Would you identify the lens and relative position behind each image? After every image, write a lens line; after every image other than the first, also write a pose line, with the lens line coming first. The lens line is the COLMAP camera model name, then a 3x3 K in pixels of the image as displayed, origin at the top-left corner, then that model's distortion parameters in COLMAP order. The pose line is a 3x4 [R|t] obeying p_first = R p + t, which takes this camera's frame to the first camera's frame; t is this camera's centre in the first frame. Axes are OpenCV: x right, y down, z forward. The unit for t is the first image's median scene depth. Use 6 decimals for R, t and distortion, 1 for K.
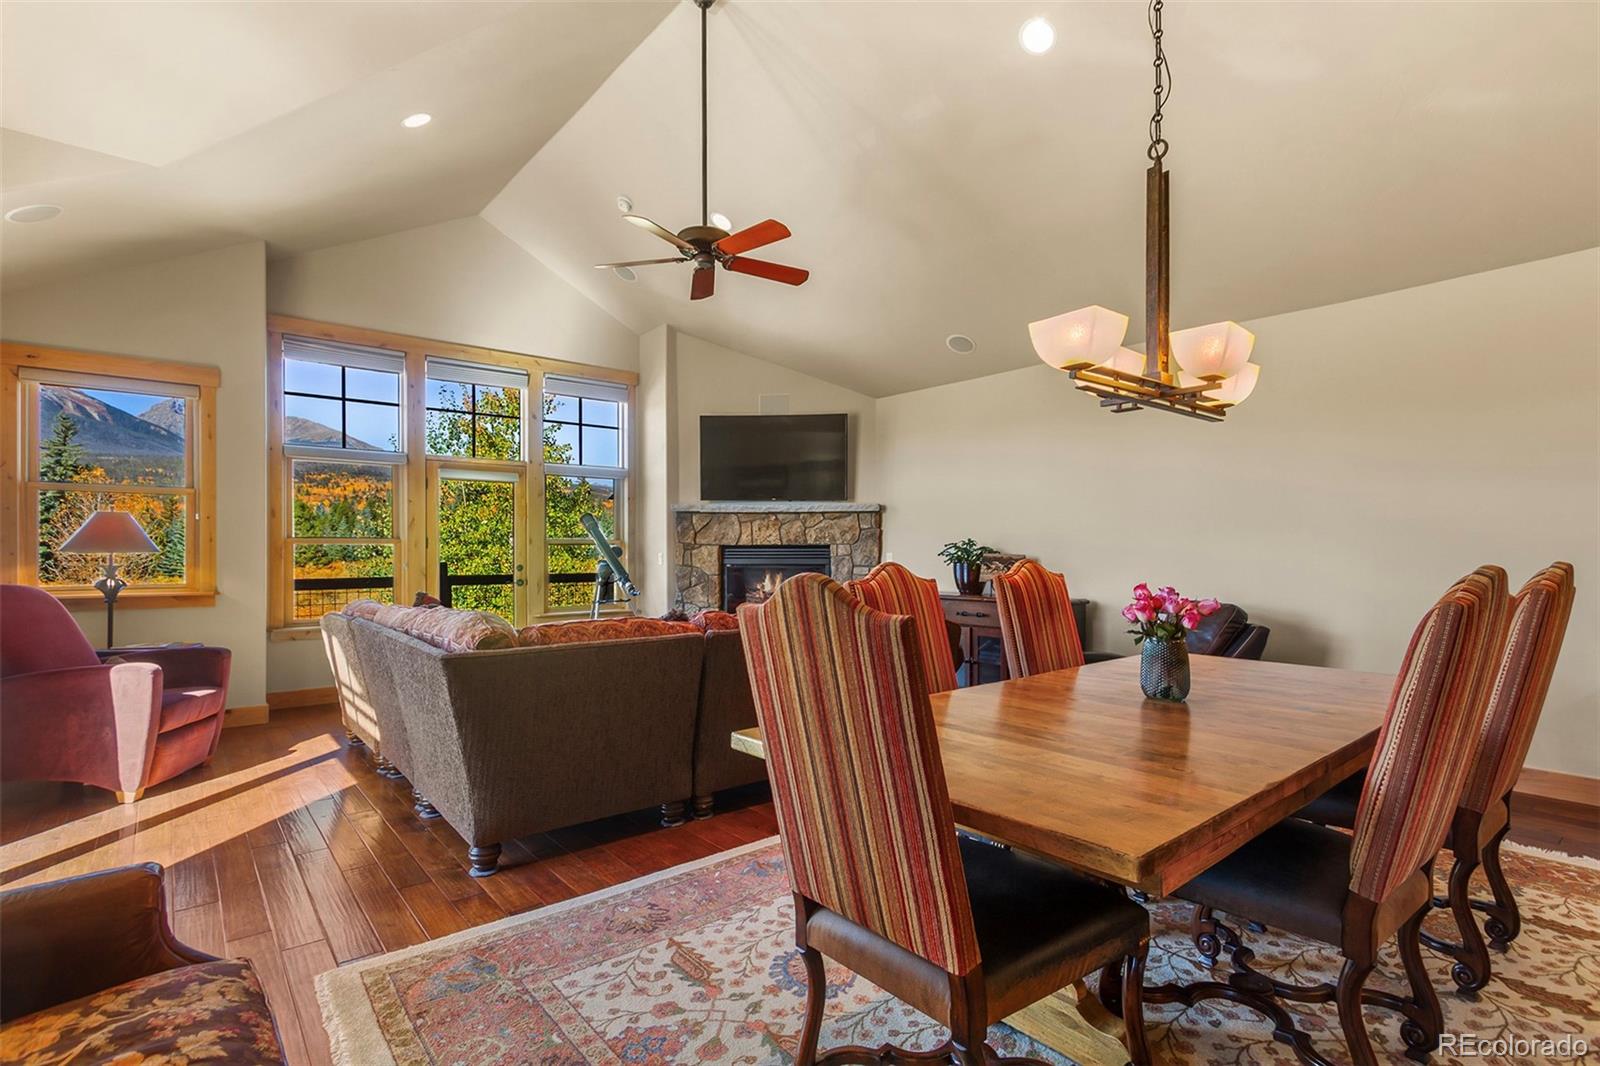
lens RADIAL K [[766.2, 0, 792.2], [0, 766.2, 550.0], [0, 0, 1]] dist [0.003896, -0.000230]
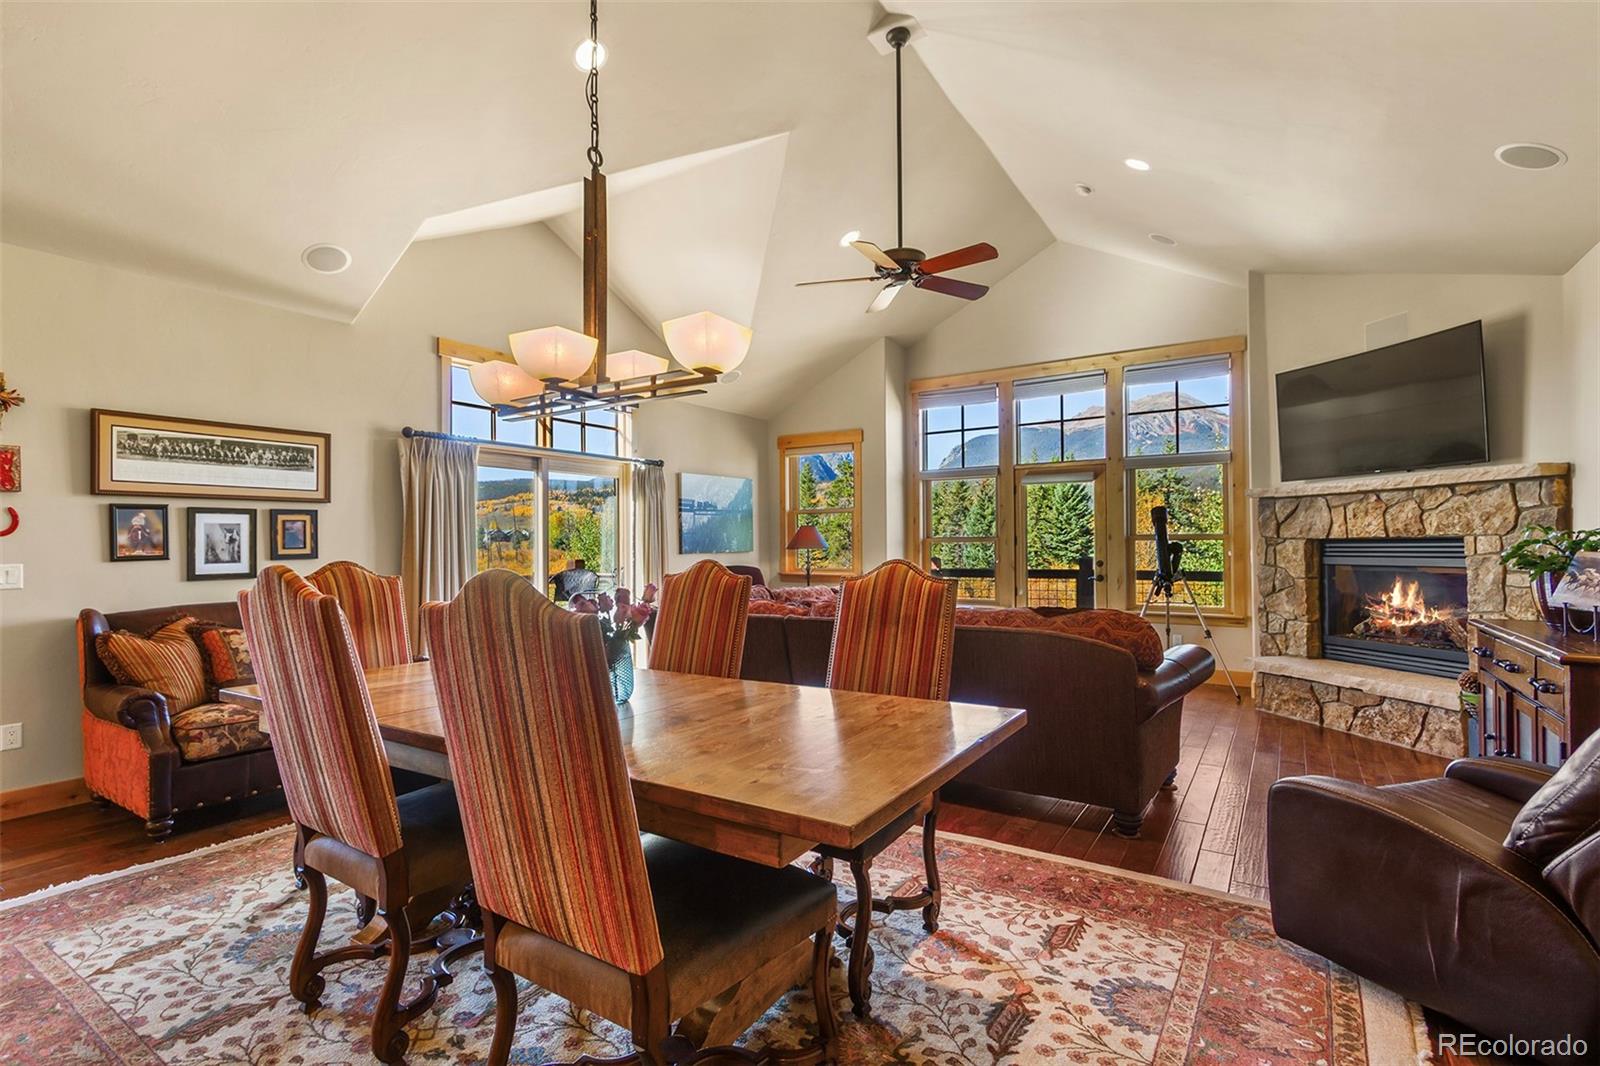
lens RADIAL K [[754.8, 0, 792.4], [0, 754.8, 538.1], [0, 0, 1]] dist [0.003822, -0.001227]
pose [[0.298516, -0.012644, -0.954321, 0.479128], [0.005003, 0.999919, -0.011683, -0.000992], [0.954391, -0.001287, 0.298556, 0.302465]]
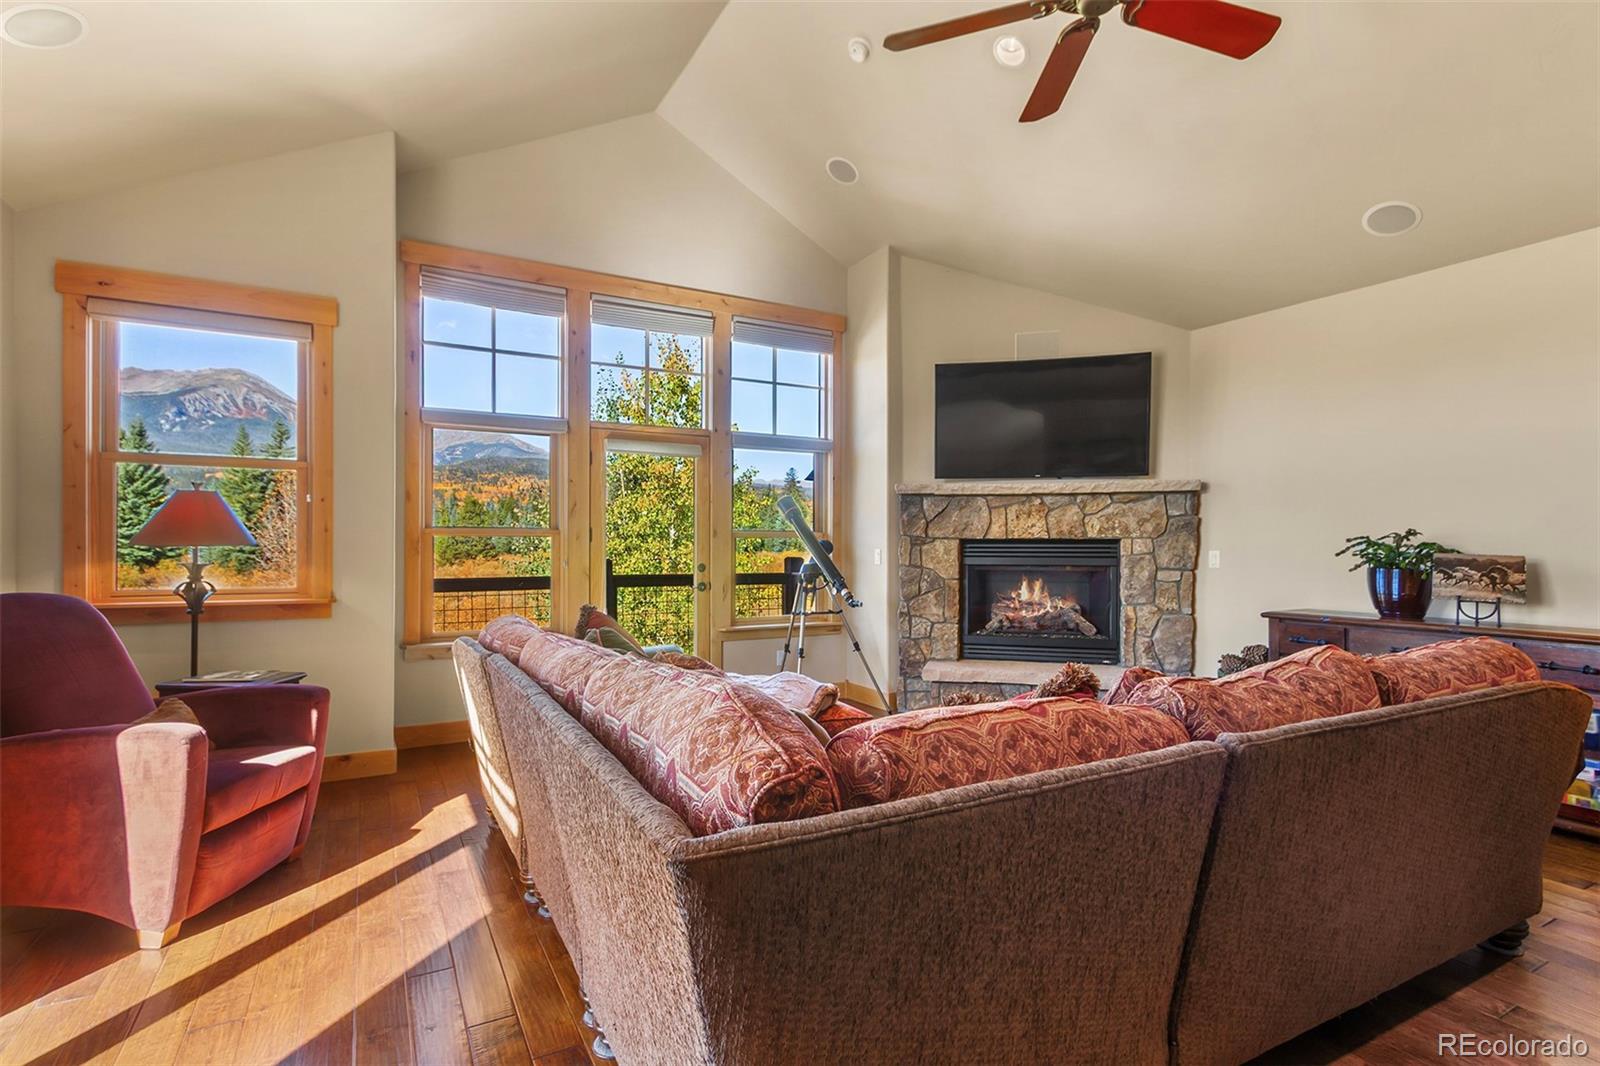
lens RADIAL K [[771.2, 0, 790.9], [0, 771.2, 546.8], [0, 0, 1]] dist [0.001465, -0.001029]
pose [[0.983922, 0.004822, -0.178531, -0.126344], [-0.004333, 0.999986, 0.003127, -0.000308], [0.178544, -0.002303, 0.983929, 0.245642]]
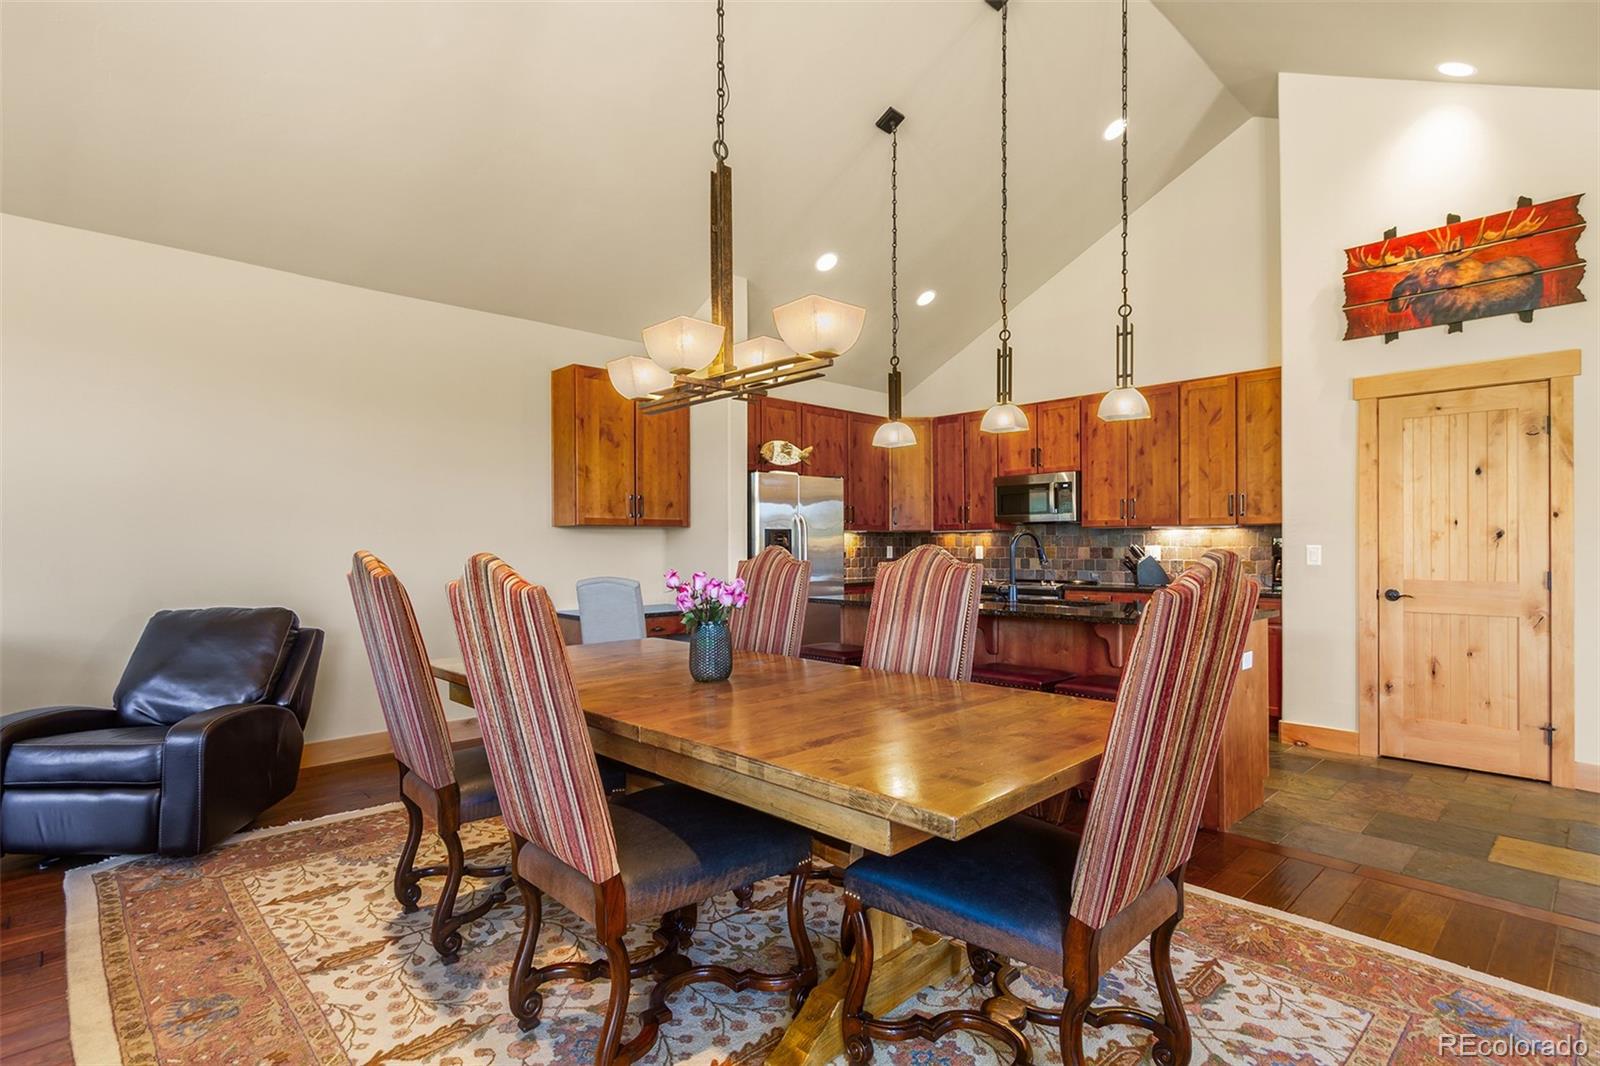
lens RADIAL K [[788.7, 0, 792.5], [0, 788.7, 544.7], [0, 0, 1]] dist [0.000923, -0.000921]
pose [[-0.071664, 0.000123, 0.997429, -0.188854], [0.004909, 0.999988, 0.000229, 0.003507], [-0.997417, 0.004912, -0.071664, 0.312770]]
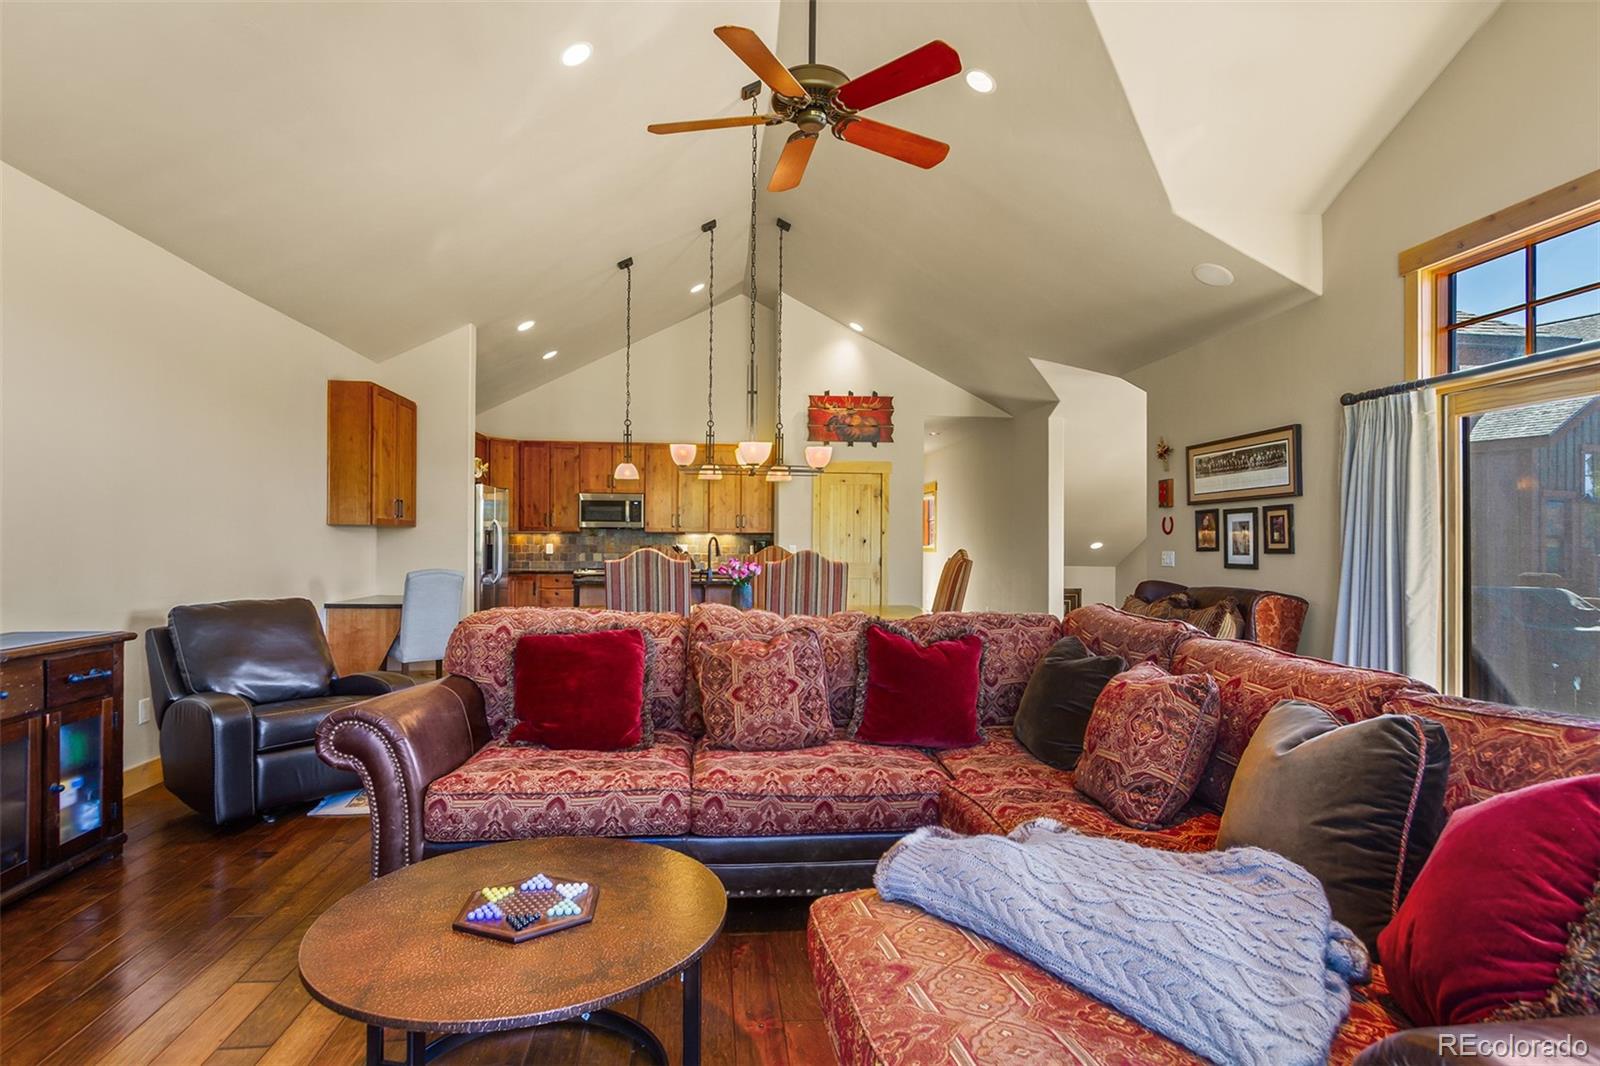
lens RADIAL K [[827.4, 0, 790.1], [0, 827.4, 535.4], [0, 0, 1]] dist [0.001312, -0.000028]
pose [[-0.832638, -0.001724, 0.553814, -0.286387], [-0.006339, 0.999959, -0.006417, -0.001160], [-0.553781, -0.008854, -0.832616, 0.914718]]
